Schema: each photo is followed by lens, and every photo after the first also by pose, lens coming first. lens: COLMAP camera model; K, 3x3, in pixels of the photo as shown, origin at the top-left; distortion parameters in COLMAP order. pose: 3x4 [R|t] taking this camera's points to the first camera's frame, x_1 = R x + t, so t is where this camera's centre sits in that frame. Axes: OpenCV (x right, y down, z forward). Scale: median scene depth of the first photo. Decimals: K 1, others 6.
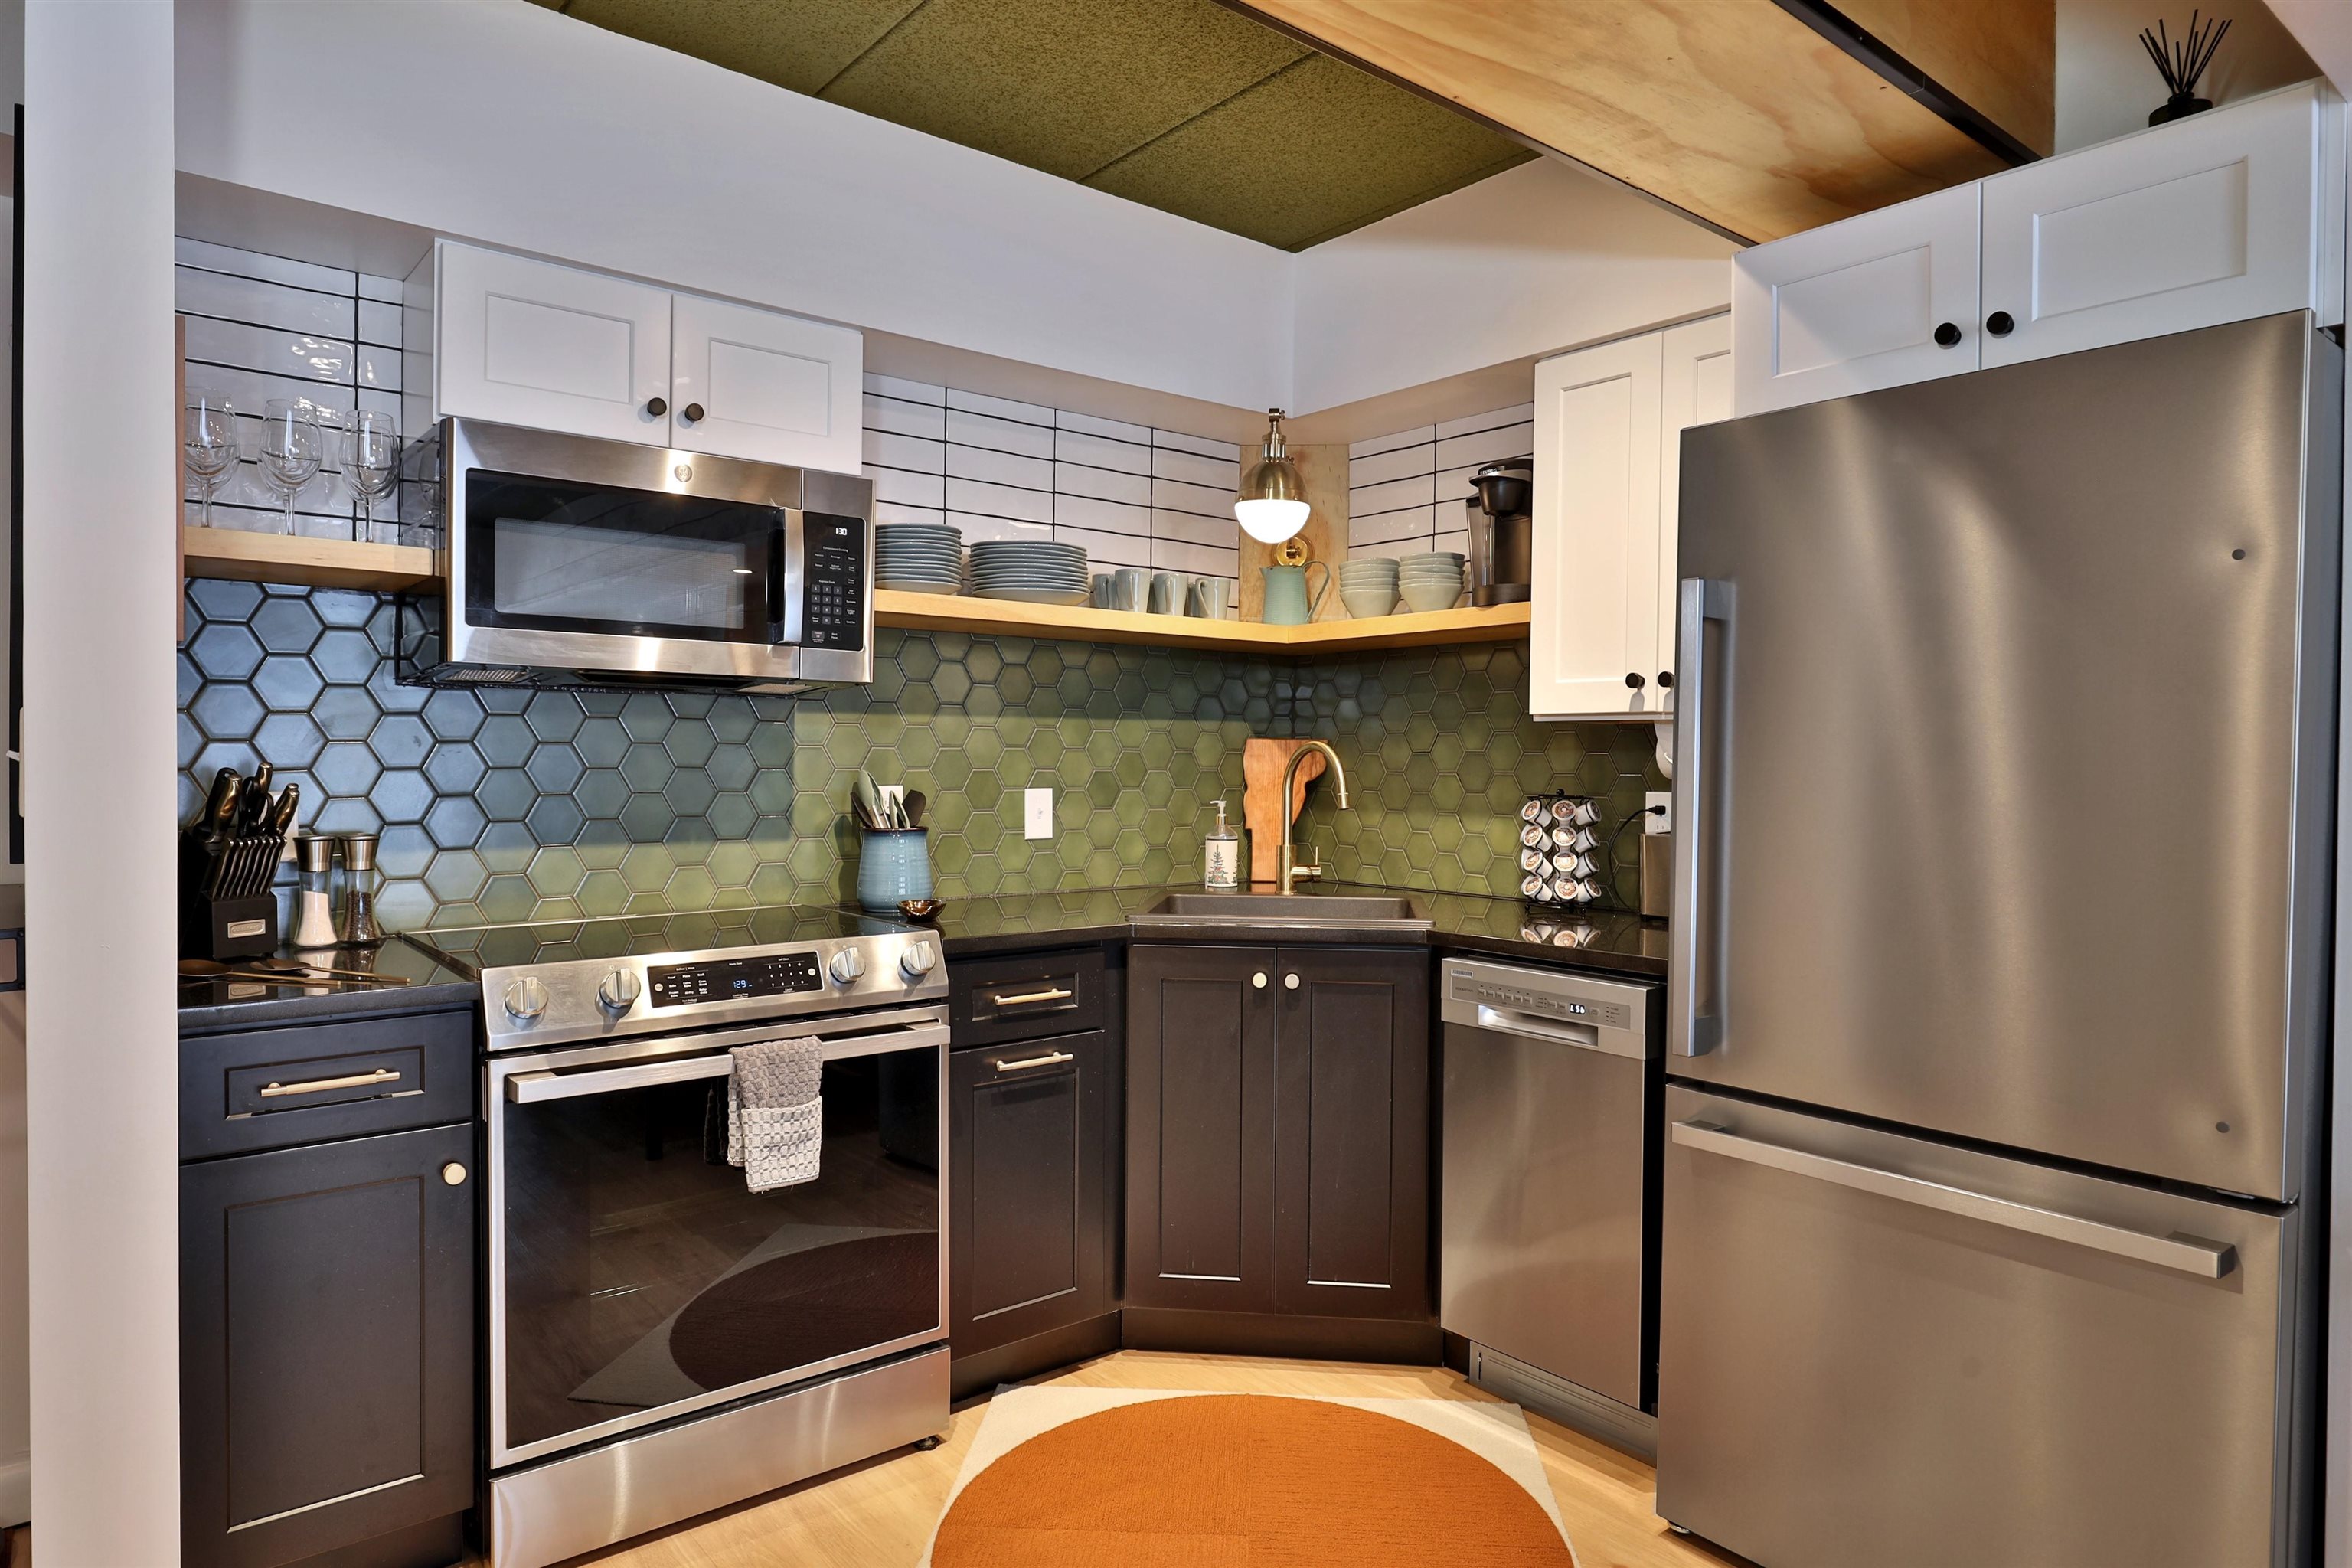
lens RADIAL K [[1381.1, 0, 1179.0], [0, 1381.1, 775.6], [0, 0, 1]] dist [-0.005944, -0.000341]
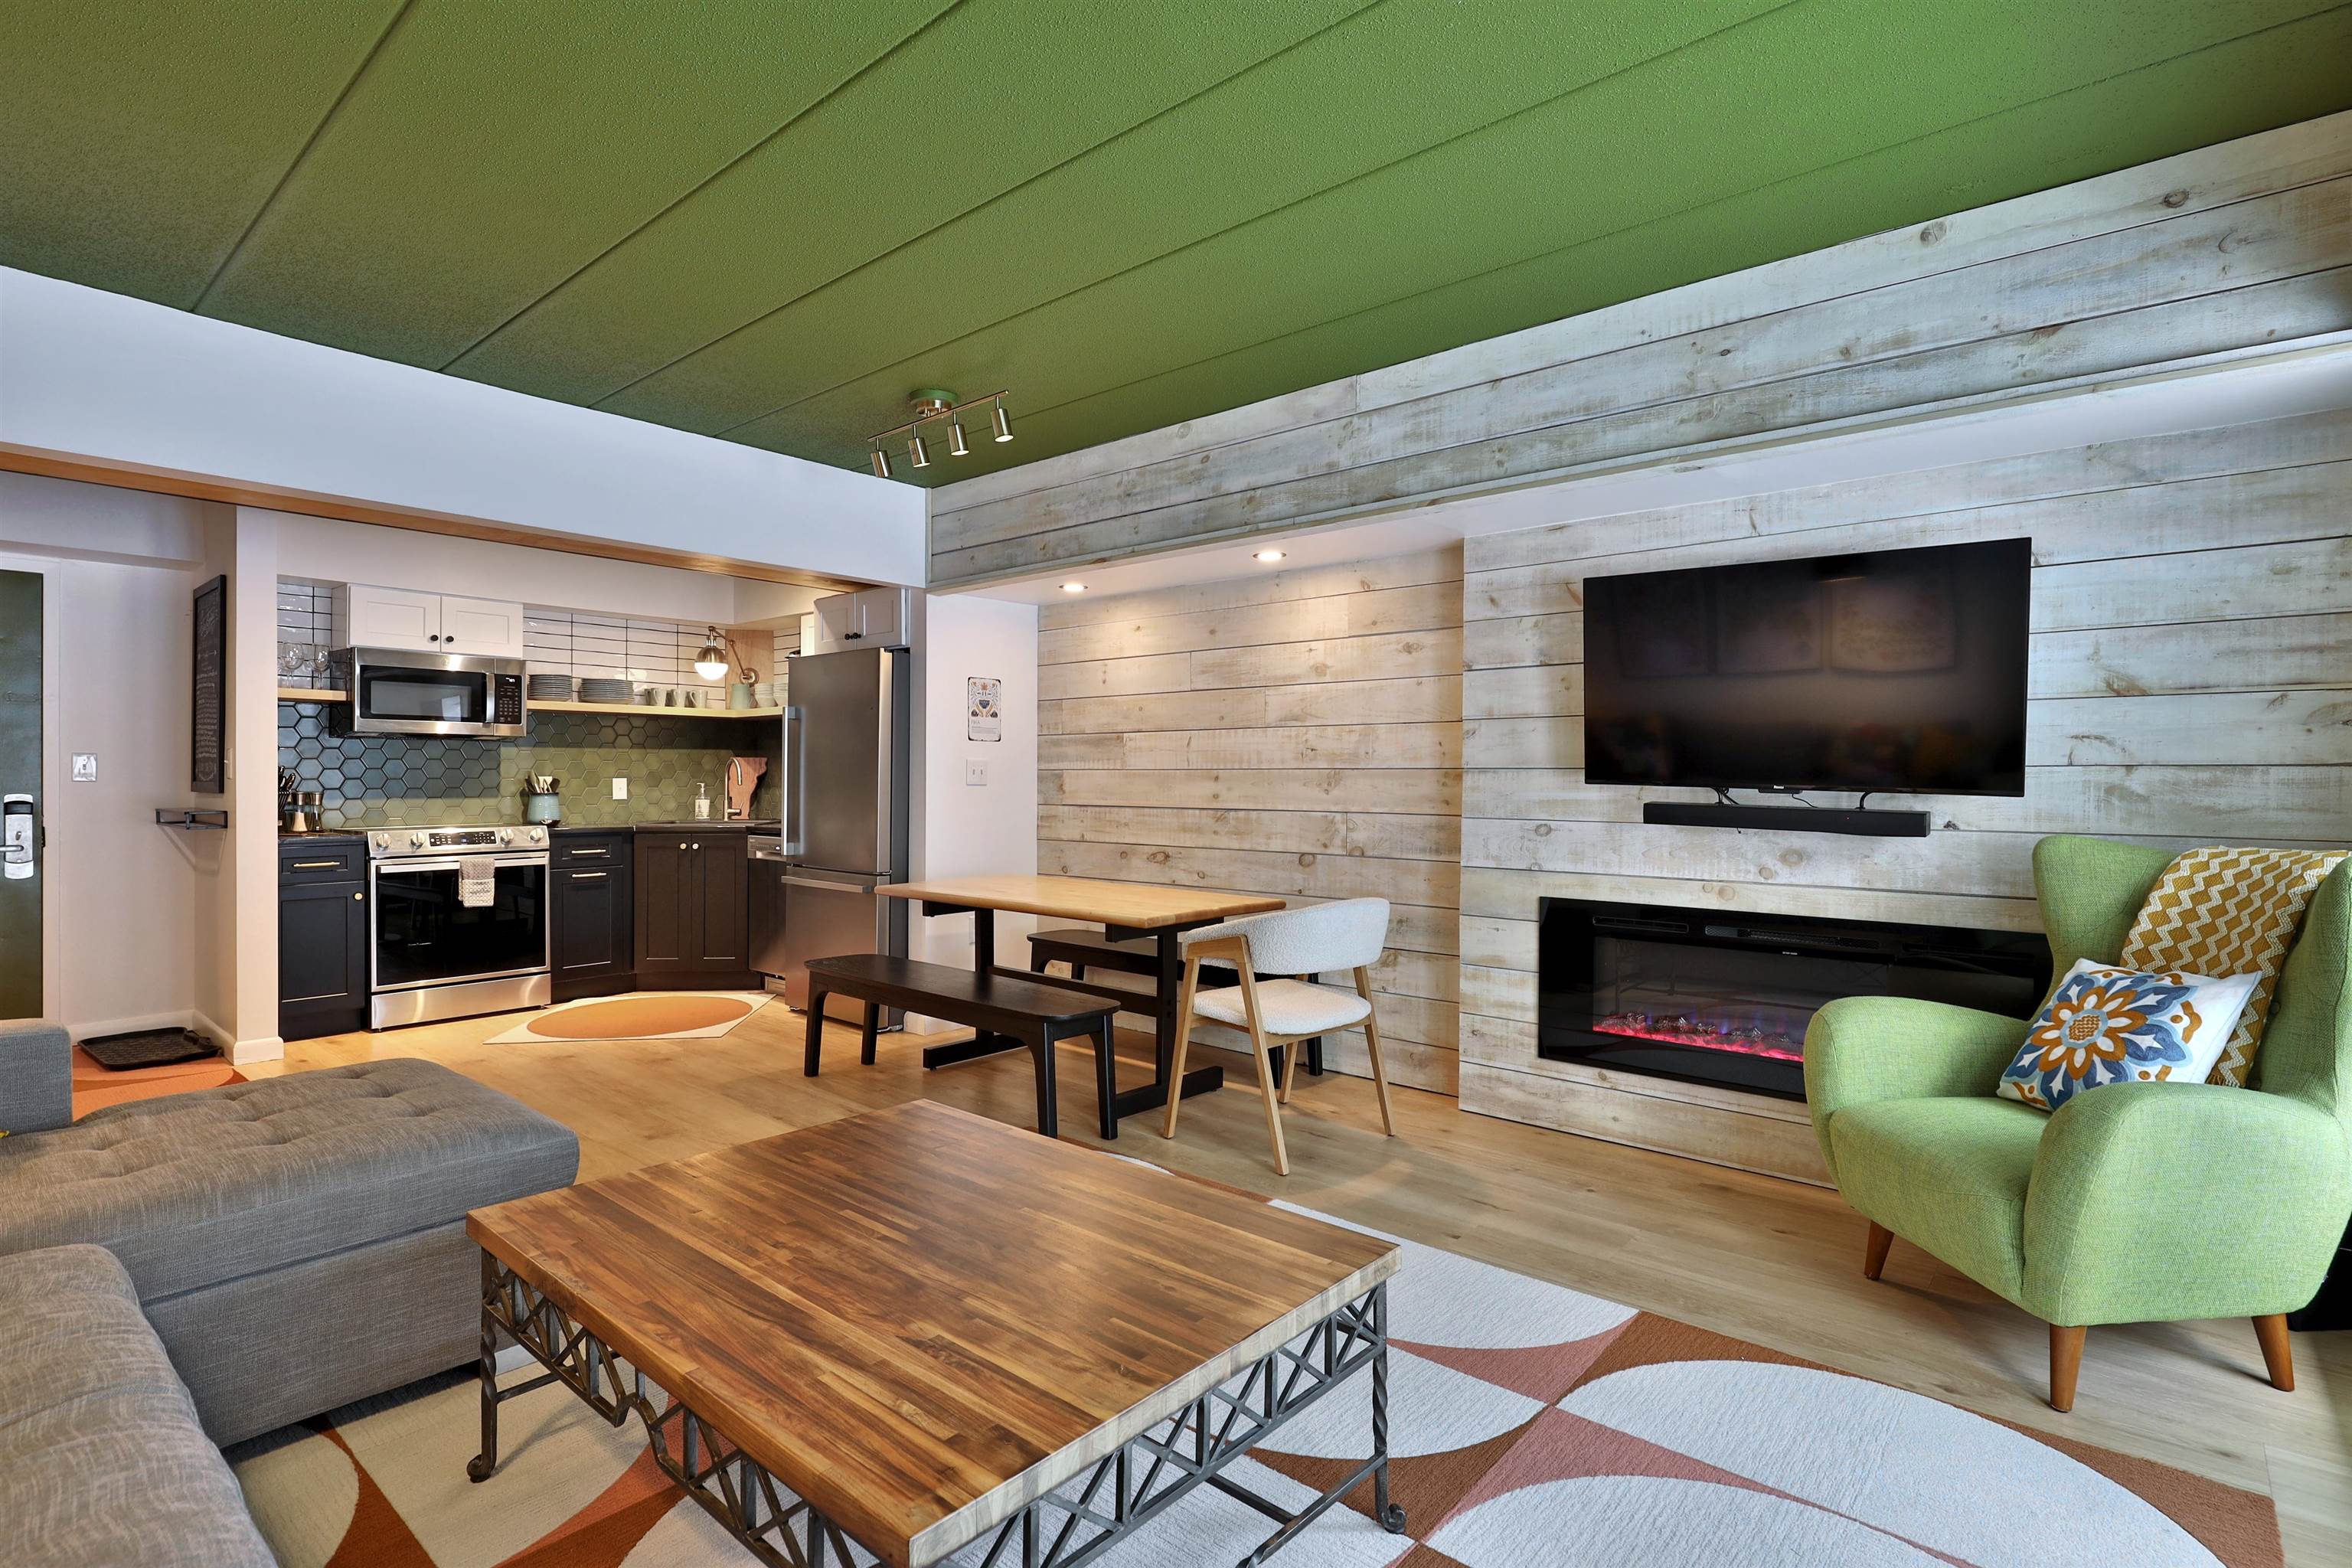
lens RADIAL K [[1137.2, 0, 1182.8], [0, 1137.2, 784.7], [0, 0, 1]] dist [0.002777, -0.000960]
pose [[0.985232, -0.006474, 0.171100, 0.654848], [0.007505, 0.999957, -0.005379, 0.047730], [-0.171058, 0.006584, 0.985239, -1.394086]]
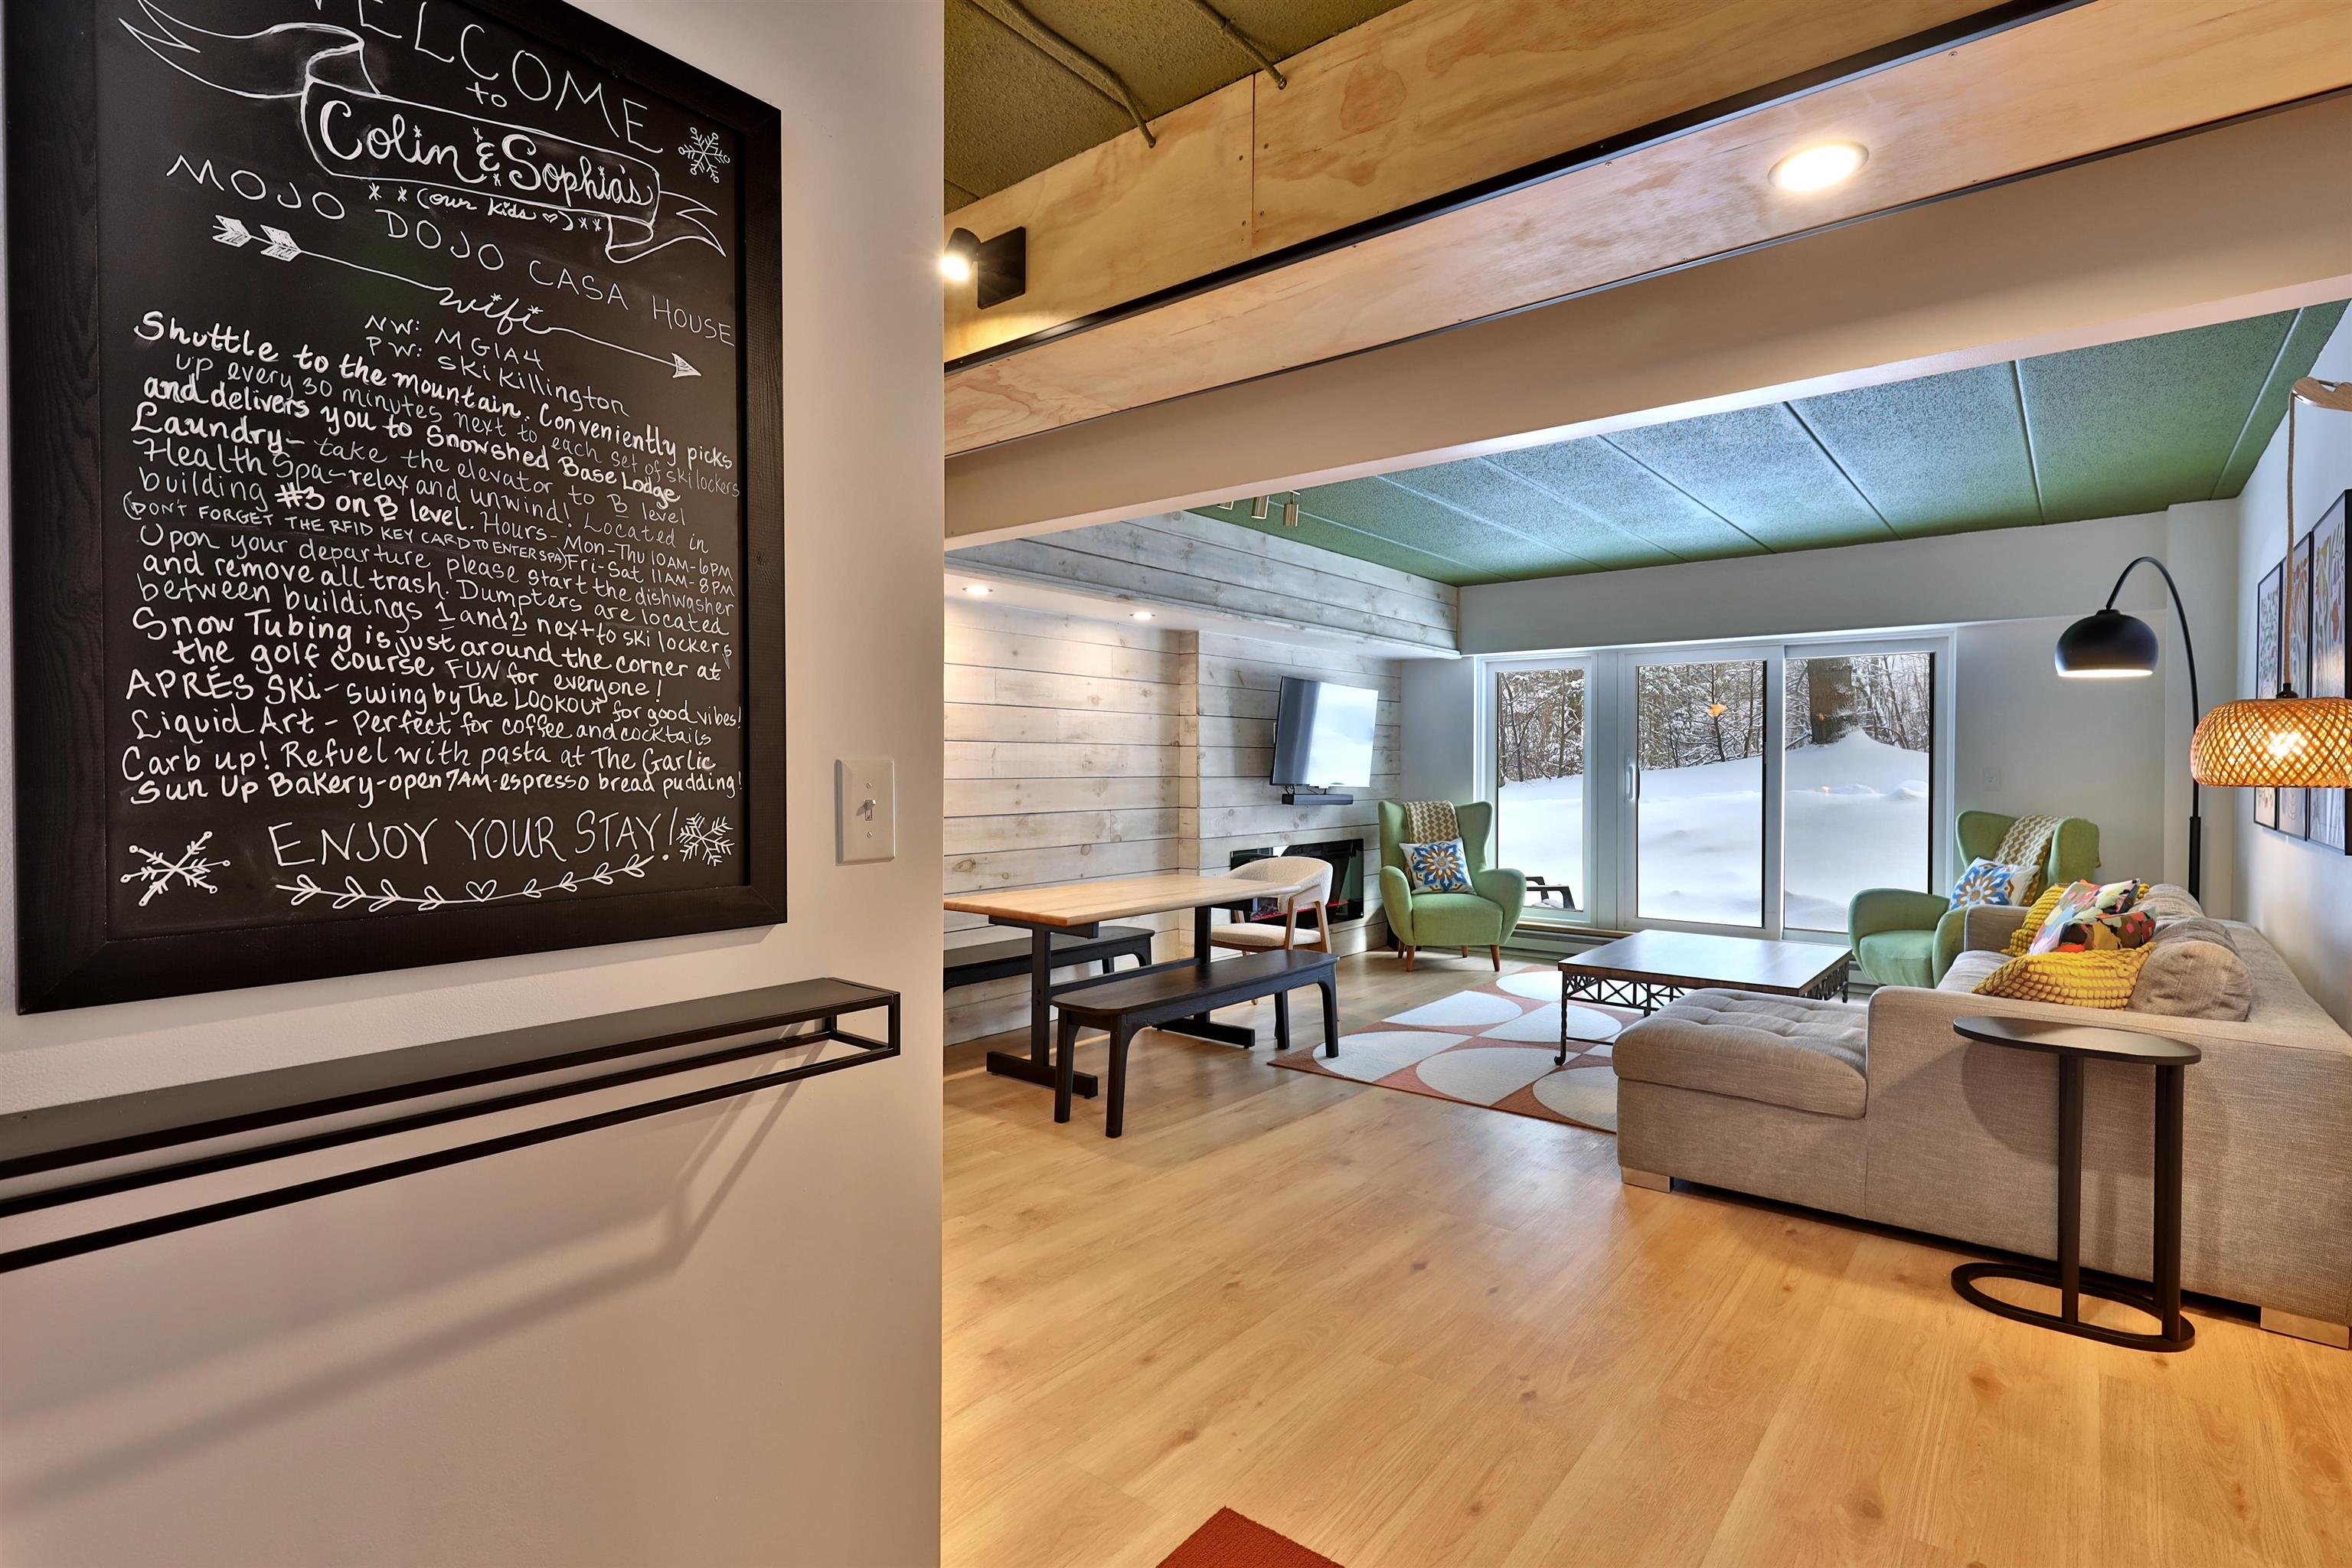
lens RADIAL K [[1137.2, 0, 1180.8], [0, 1137.2, 783.3], [0, 0, 1]] dist [0.002777, -0.000960]
pose [[-0.209946, -0.026742, 0.977347, -1.295238], [0.007177, 0.999557, 0.028892, -0.047709], [-0.977687, 0.013080, -0.209661, 0.859153]]
